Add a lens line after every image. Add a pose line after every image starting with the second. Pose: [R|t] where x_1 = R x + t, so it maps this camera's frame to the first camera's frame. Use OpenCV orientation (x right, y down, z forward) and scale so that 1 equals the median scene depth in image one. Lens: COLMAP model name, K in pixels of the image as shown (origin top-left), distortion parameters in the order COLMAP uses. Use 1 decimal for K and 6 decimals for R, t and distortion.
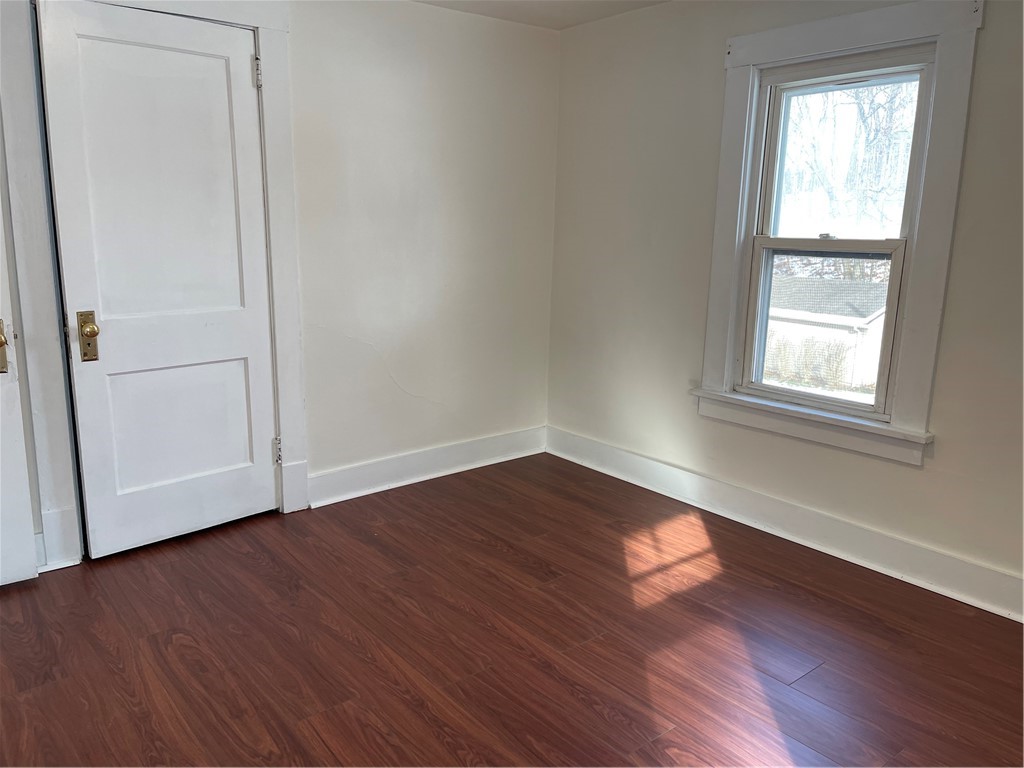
lens RADIAL K [[773.6, 0, 493.8], [0, 773.6, 375.5], [0, 0, 1]] dist [0.067757, -0.084517]
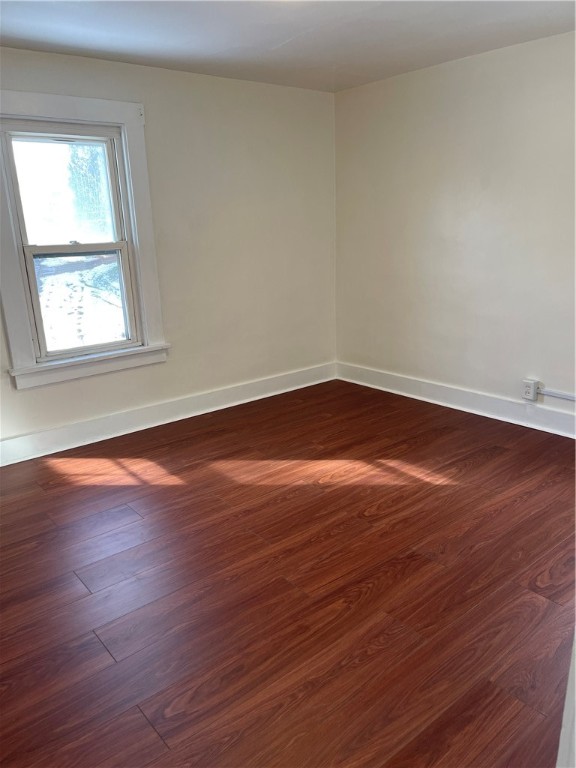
lens RADIAL K [[580.2, 0, 287.5], [0, 580.2, 387.7], [0, 0, 1]] dist [0.067757, -0.084517]
pose [[-0.019032, -0.287124, 0.957704, -0.809601], [0.228343, 0.931314, 0.283749, -0.152537], [-0.973395, 0.224086, 0.047838, 0.639242]]
